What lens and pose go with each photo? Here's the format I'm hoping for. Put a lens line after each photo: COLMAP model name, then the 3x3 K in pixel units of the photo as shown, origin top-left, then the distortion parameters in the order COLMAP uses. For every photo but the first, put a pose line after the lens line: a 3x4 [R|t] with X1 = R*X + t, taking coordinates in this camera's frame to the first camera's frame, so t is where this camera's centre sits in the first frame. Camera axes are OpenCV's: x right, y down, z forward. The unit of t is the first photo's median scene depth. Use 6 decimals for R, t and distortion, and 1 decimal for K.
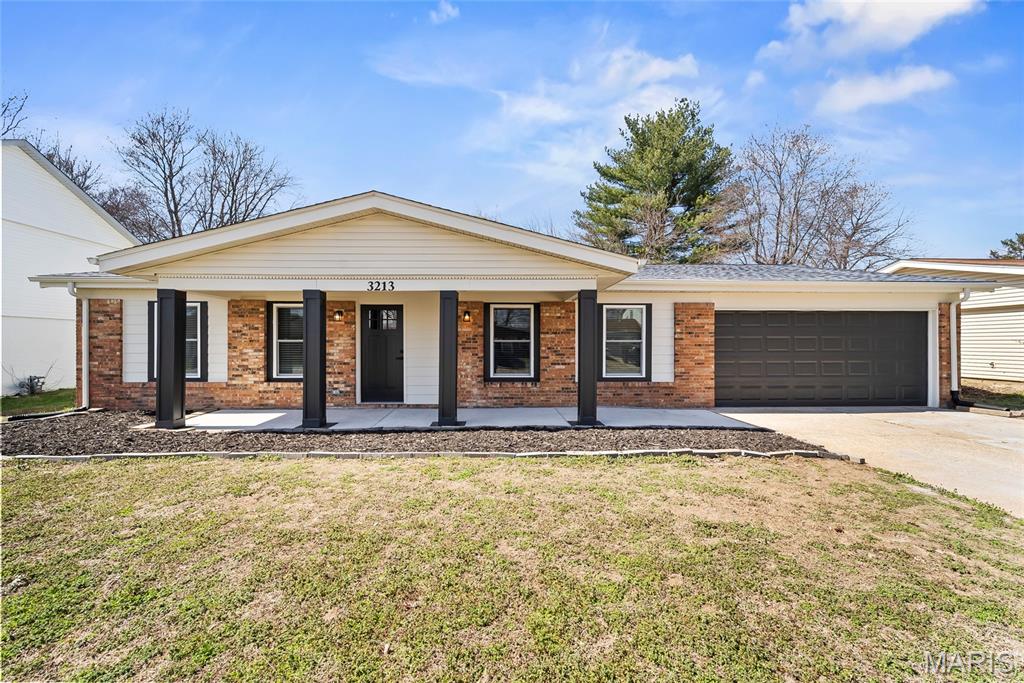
lens RADIAL K [[437.5, 0, 512.0], [0, 437.5, 341.5], [0, 0, 1]] dist [-0.000797, -0.000378]
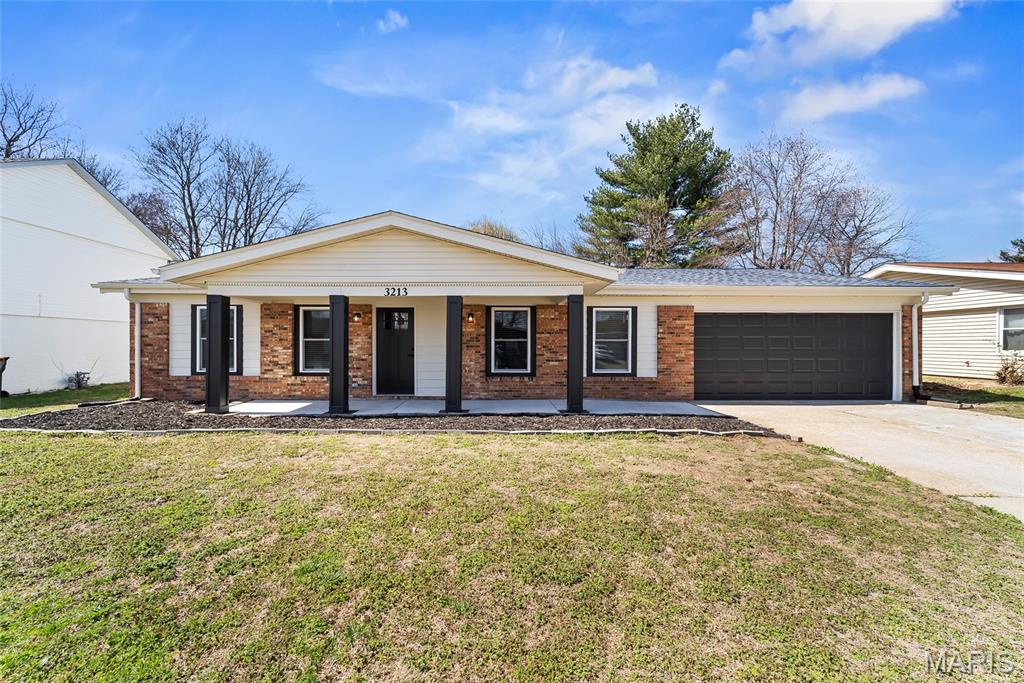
lens RADIAL K [[440.2, 0, 508.9], [0, 440.2, 343.0], [0, 0, 1]] dist [-0.001066, -0.000127]
pose [[0.999771, 0.001088, -0.021374, 0.018929], [-0.001085, 0.999999, 0.000149, 0.006595], [0.021374, -0.000126, 0.999772, -0.125164]]
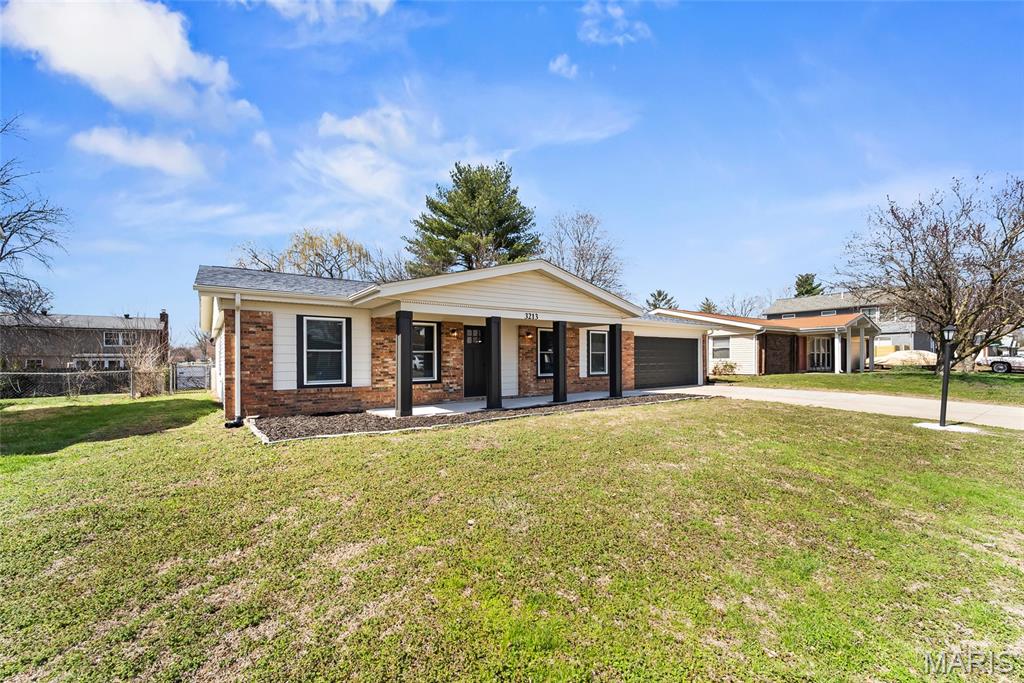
lens RADIAL K [[437.5, 0, 512.0], [0, 437.5, 341.5], [0, 0, 1]] dist [-0.000797, -0.000378]
pose [[0.827686, 0.016228, 0.560957, -0.979343], [0.002219, 0.999479, -0.032188, 0.010432], [-0.561188, 0.027886, 0.827219, -0.199167]]
